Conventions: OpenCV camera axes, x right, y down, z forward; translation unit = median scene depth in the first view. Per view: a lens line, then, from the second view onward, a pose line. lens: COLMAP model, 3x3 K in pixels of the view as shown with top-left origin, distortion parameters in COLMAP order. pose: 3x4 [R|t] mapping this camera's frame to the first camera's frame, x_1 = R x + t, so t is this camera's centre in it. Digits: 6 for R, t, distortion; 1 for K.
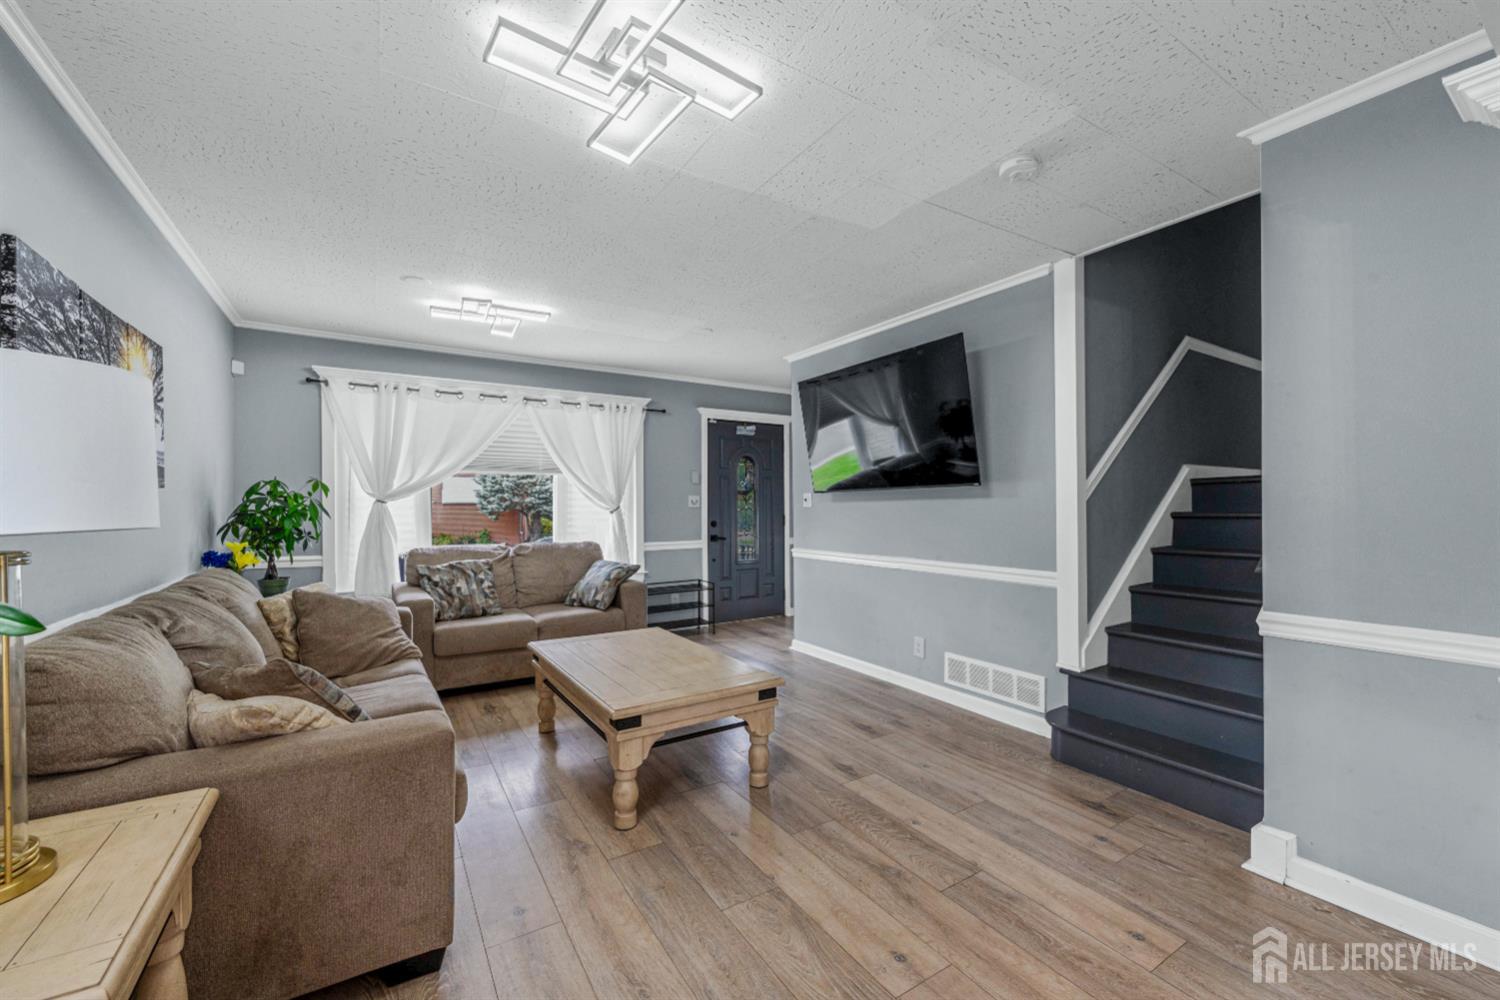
lens RADIAL K [[602.4, 0, 763.2], [0, 602.4, 496.5], [0, 0, 1]] dist [-0.000900, 0.000510]
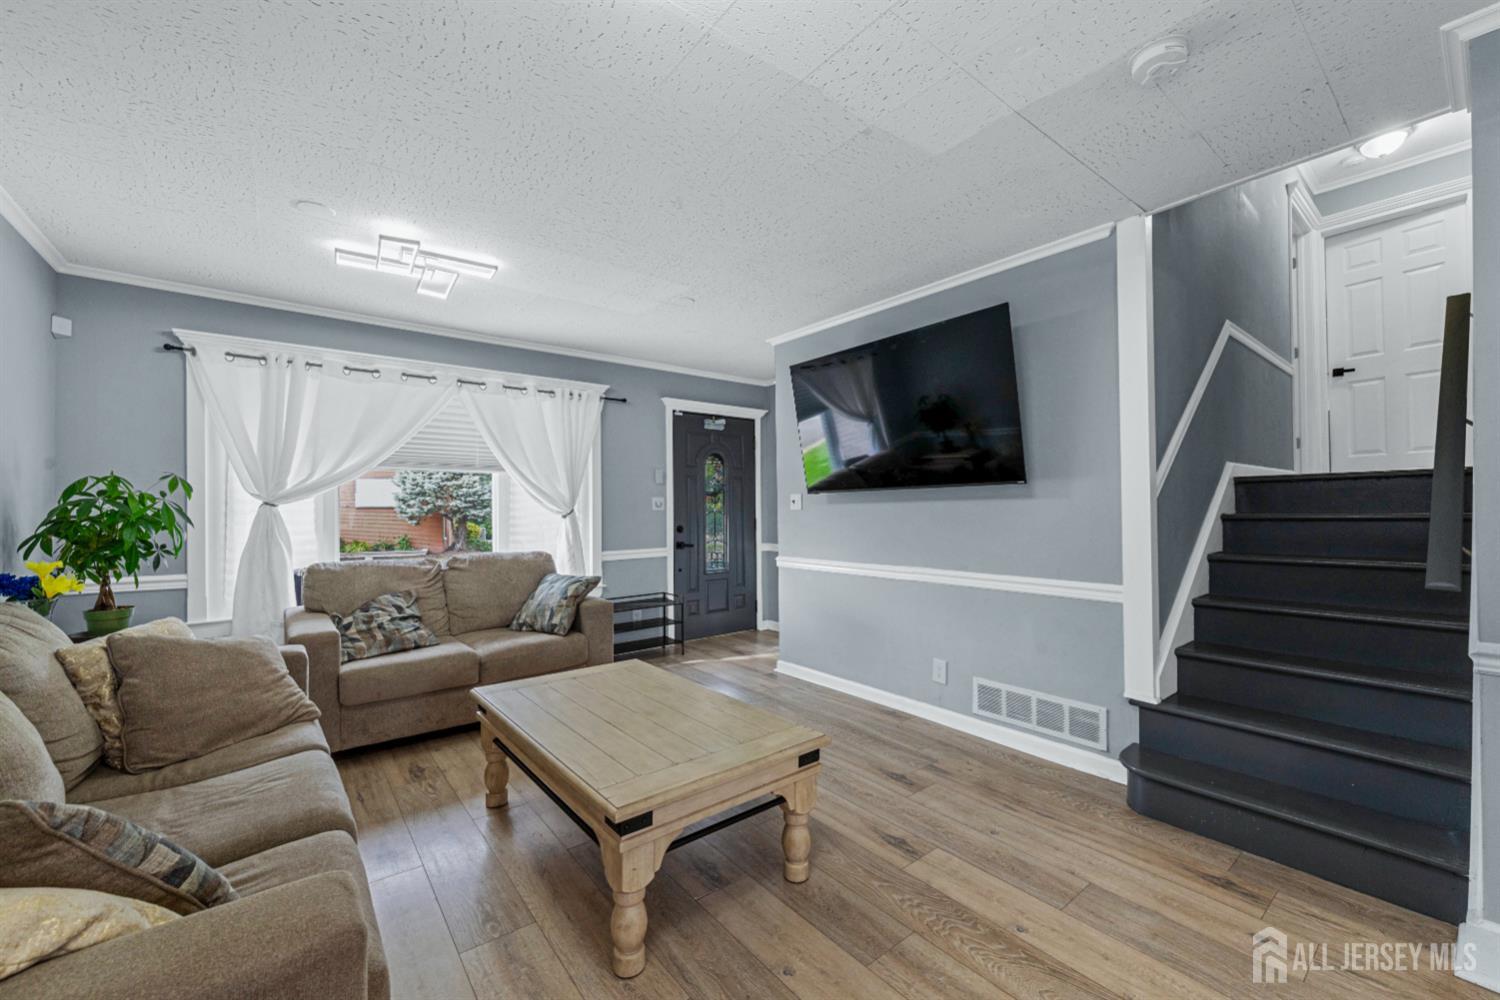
lens RADIAL K [[602.4, 0, 763.2], [0, 602.4, 496.5], [0, 0, 1]] dist [-0.000900, 0.000510]
pose [[0.994424, -0.001190, 0.105450, -0.086941], [0.001719, 0.999986, -0.004921, 0.003283], [-0.105443, 0.005075, 0.994412, 0.170986]]
